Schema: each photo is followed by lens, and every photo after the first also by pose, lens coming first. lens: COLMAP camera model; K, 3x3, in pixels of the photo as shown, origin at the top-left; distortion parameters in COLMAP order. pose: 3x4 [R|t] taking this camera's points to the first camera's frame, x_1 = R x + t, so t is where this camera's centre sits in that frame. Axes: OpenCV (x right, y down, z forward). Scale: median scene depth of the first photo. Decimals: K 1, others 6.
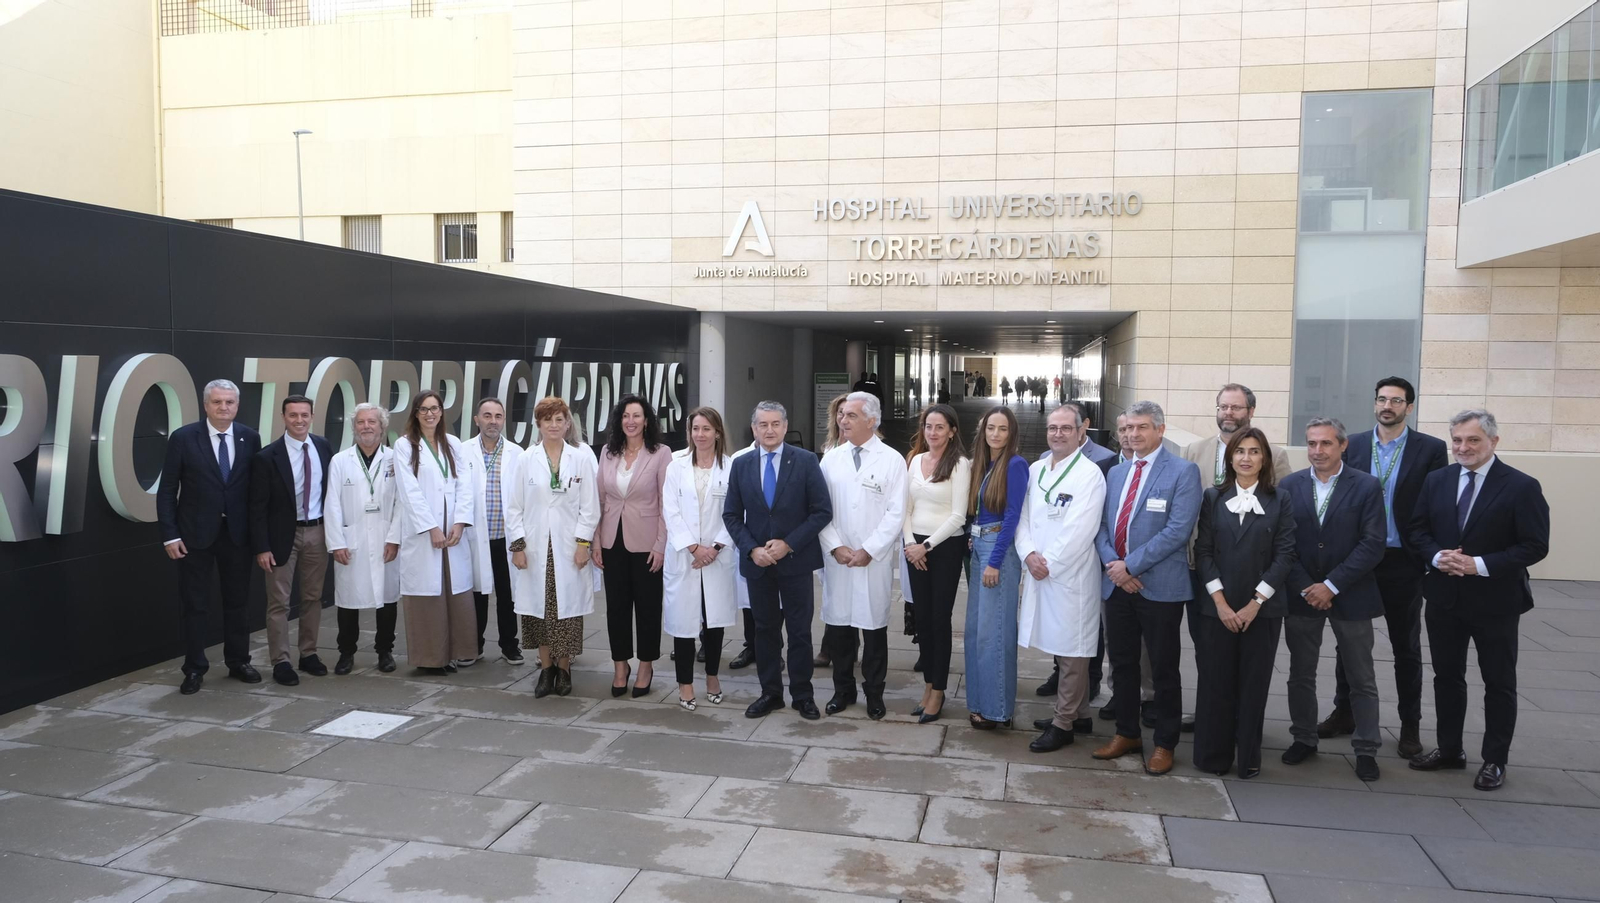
lens RADIAL K [[1094.4, 0, 798.4], [0, 1094.4, 444.9], [0, 0, 1]] dist [-0.030673, 0.009294]
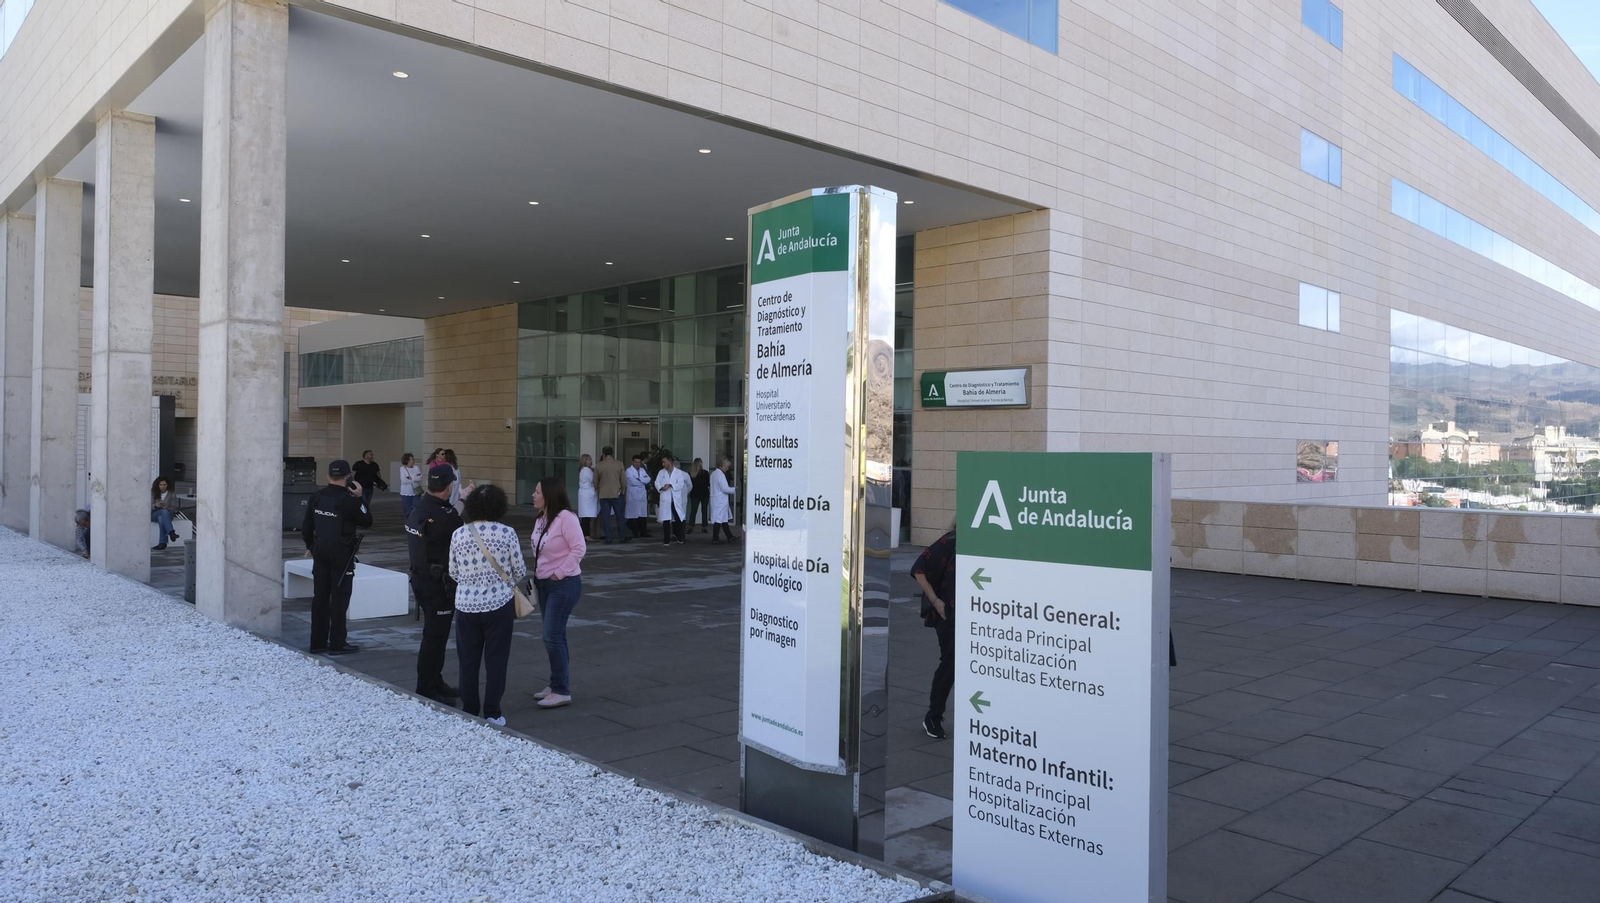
lens RADIAL K [[1094.4, 0, 813.5], [0, 1094.4, 458.2], [0, 0, 1]] dist [-0.030673, 0.009294]
pose [[0.549817, -0.010087, 0.835224, -1.183604], [0.049241, 0.998580, -0.020355, 0.124054], [-0.833832, 0.052318, 0.549533, -1.936423]]
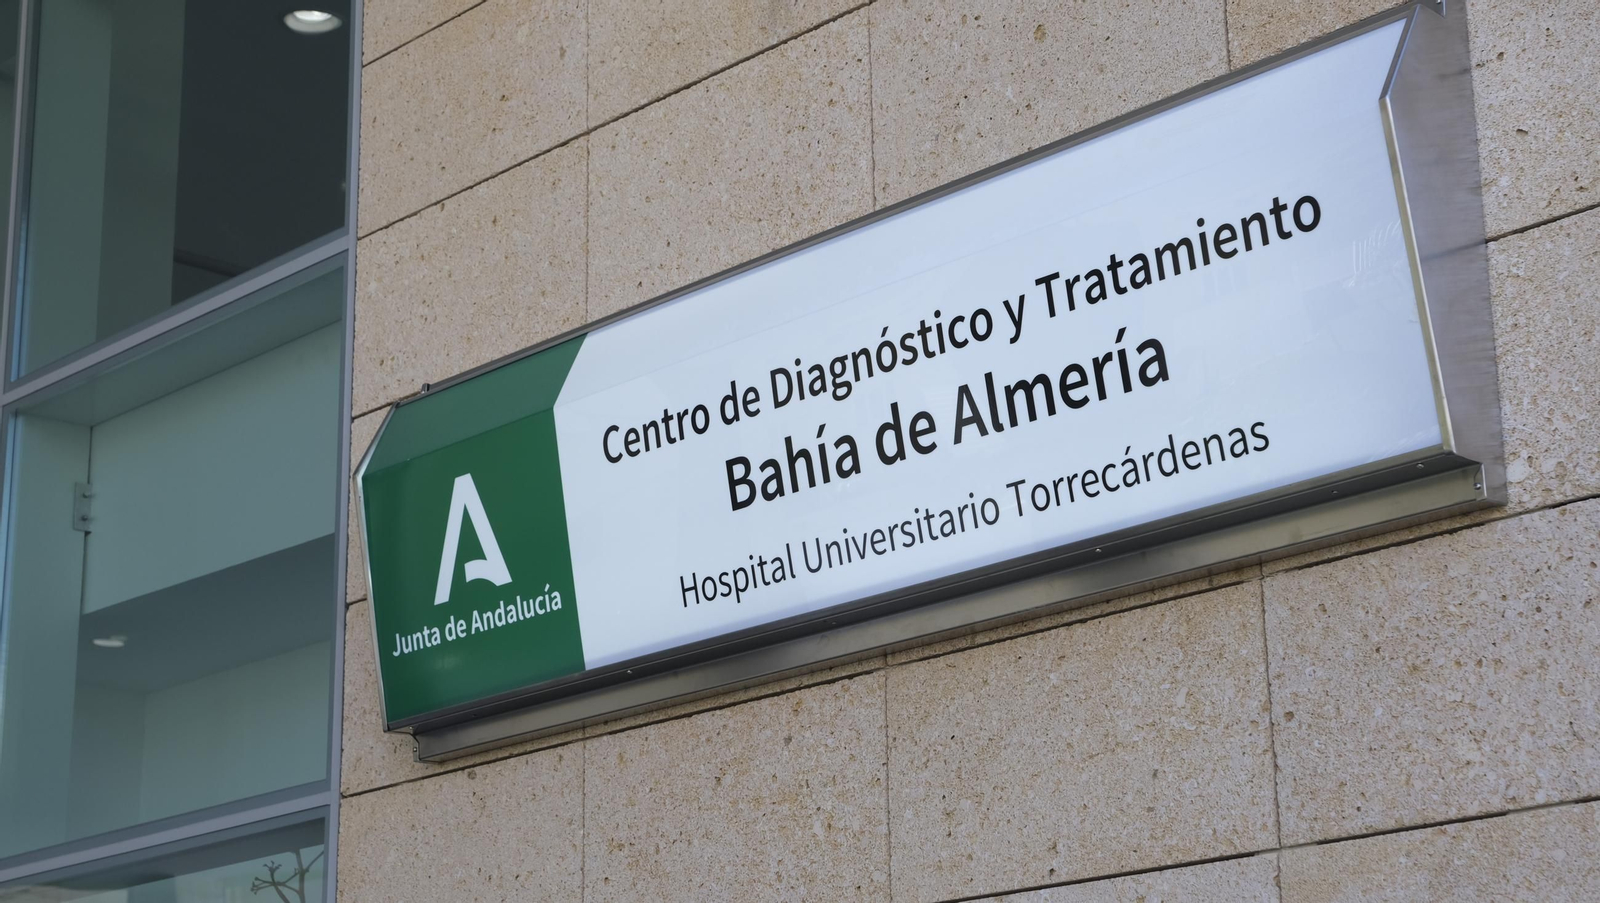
lens RADIAL K [[2874.8, 0, 799.9], [0, 2874.8, 450.9], [0, 0, 1]] dist [-0.046358, 0.000000]
pose [[0.572855, 0.215220, 0.790896, -0.280725], [0.075235, 0.947032, -0.312201, 0.119787], [-0.816196, 0.238349, 0.526320, -1.560136]]
